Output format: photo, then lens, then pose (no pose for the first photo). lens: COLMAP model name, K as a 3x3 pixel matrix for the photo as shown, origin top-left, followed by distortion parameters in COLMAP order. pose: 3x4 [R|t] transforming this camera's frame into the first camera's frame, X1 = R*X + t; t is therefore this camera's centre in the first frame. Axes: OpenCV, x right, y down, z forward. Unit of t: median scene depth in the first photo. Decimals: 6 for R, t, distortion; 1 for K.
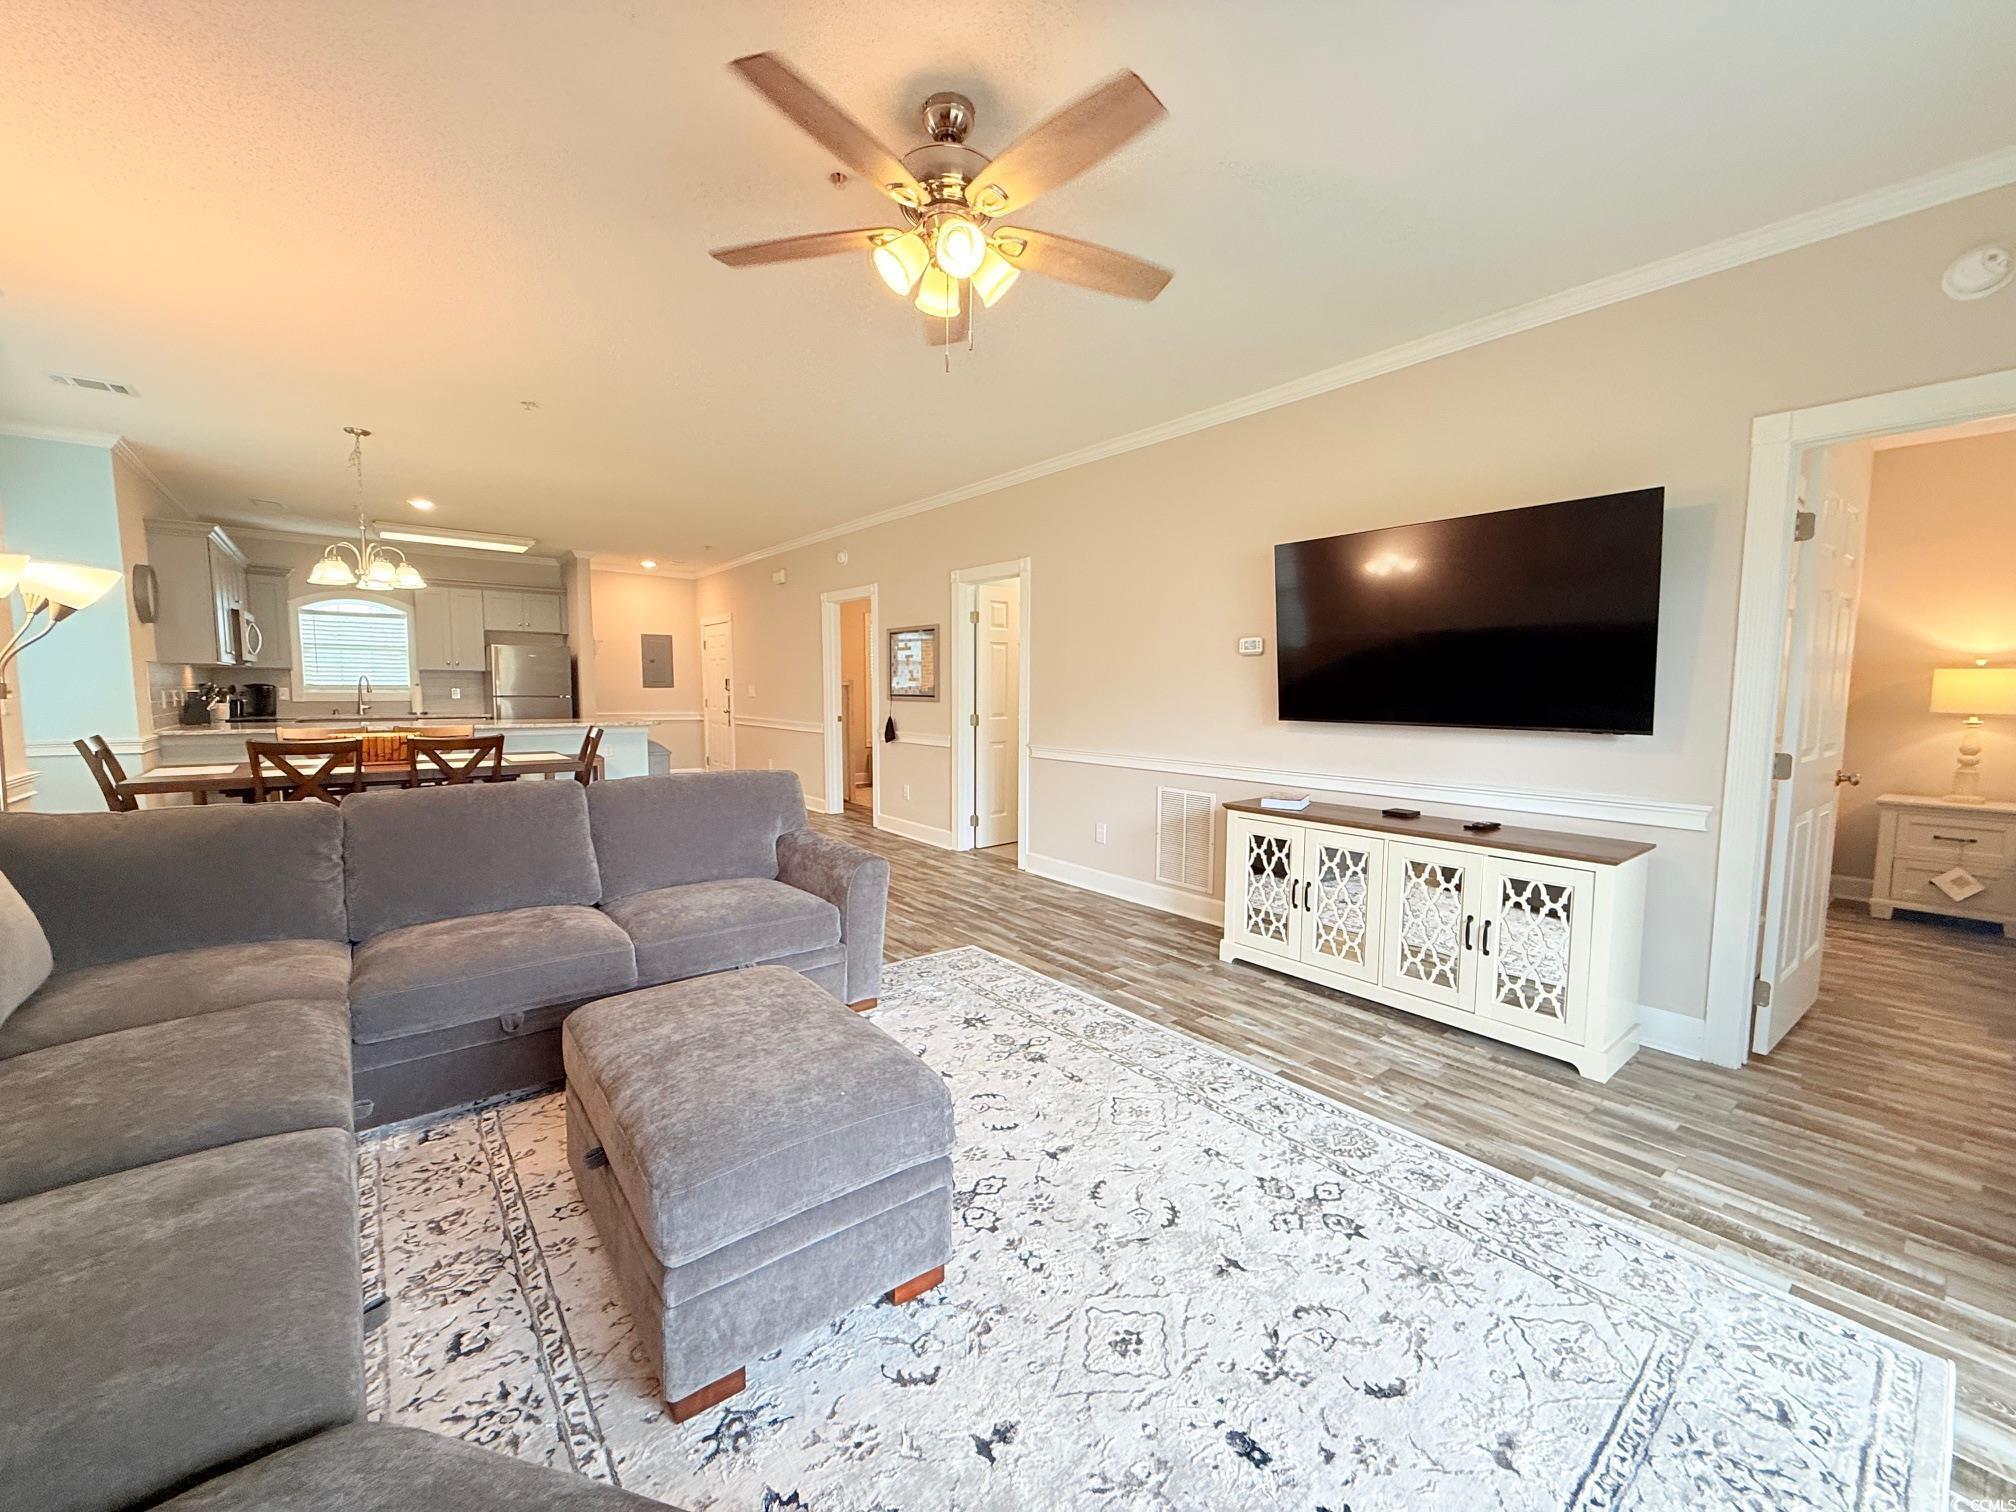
lens RADIAL K [[801.4, 0, 999.9], [0, 801.4, 756.5], [0, 0, 1]] dist [-0.000360, 0.000030]
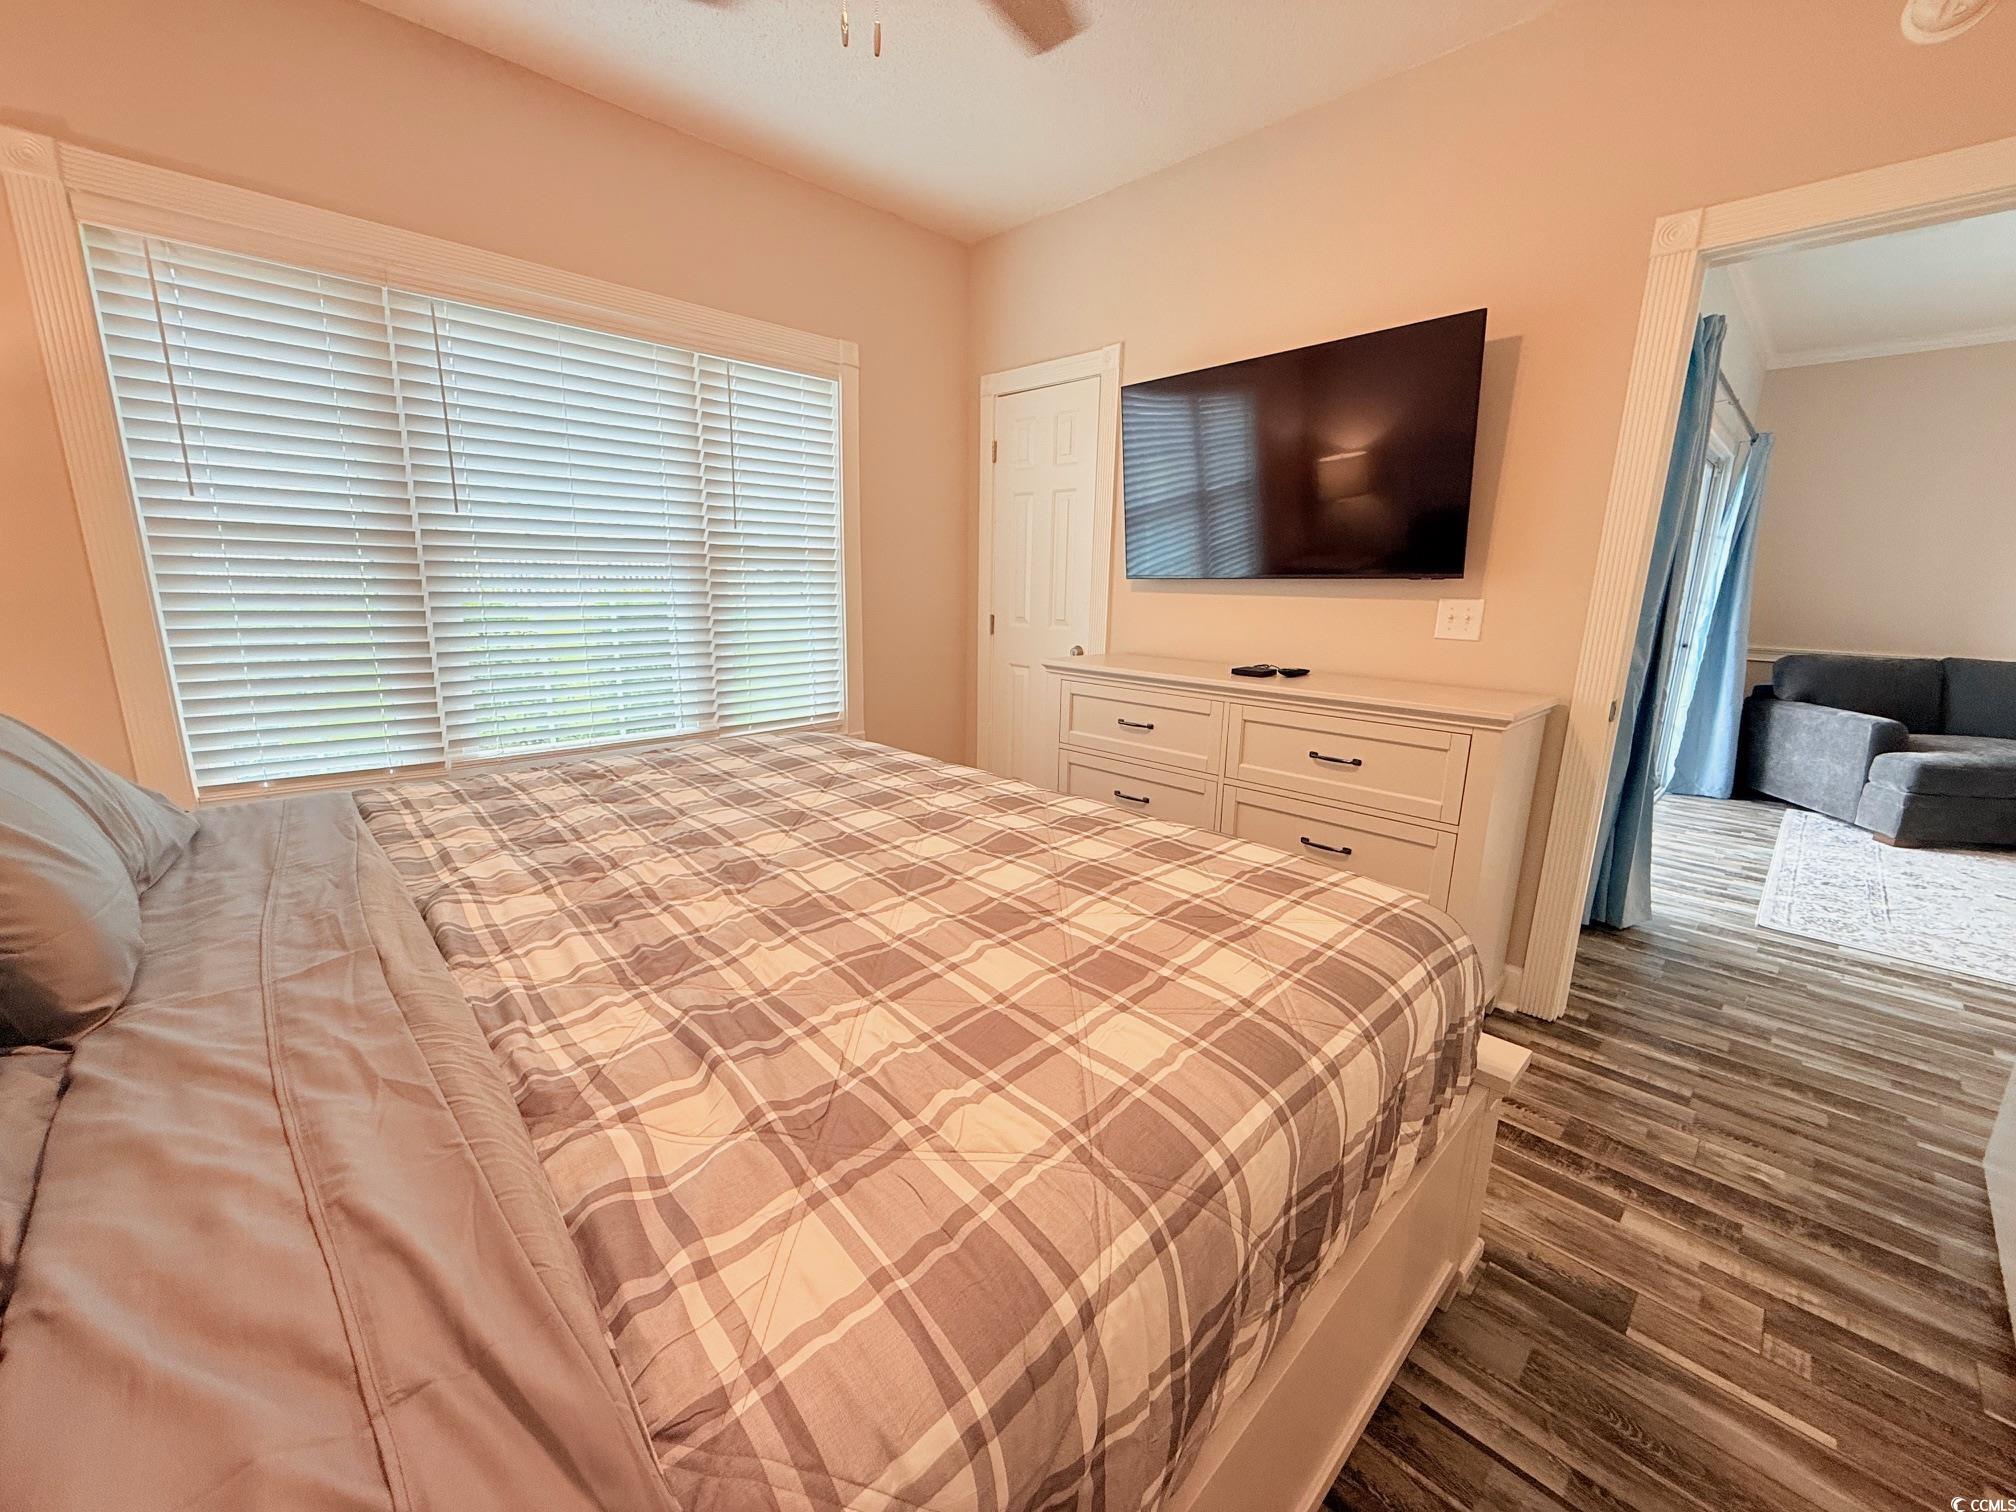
lens RADIAL K [[801.4, 0, 991.4], [0, 801.4, 751.4], [0, 0, 1]] dist [-0.000360, 0.000030]
pose [[-0.995700, -0.008204, -0.092274, 1.301342], [-0.034897, 0.955913, 0.291569, -0.077859], [0.085814, 0.293535, -0.952089, 1.036507]]
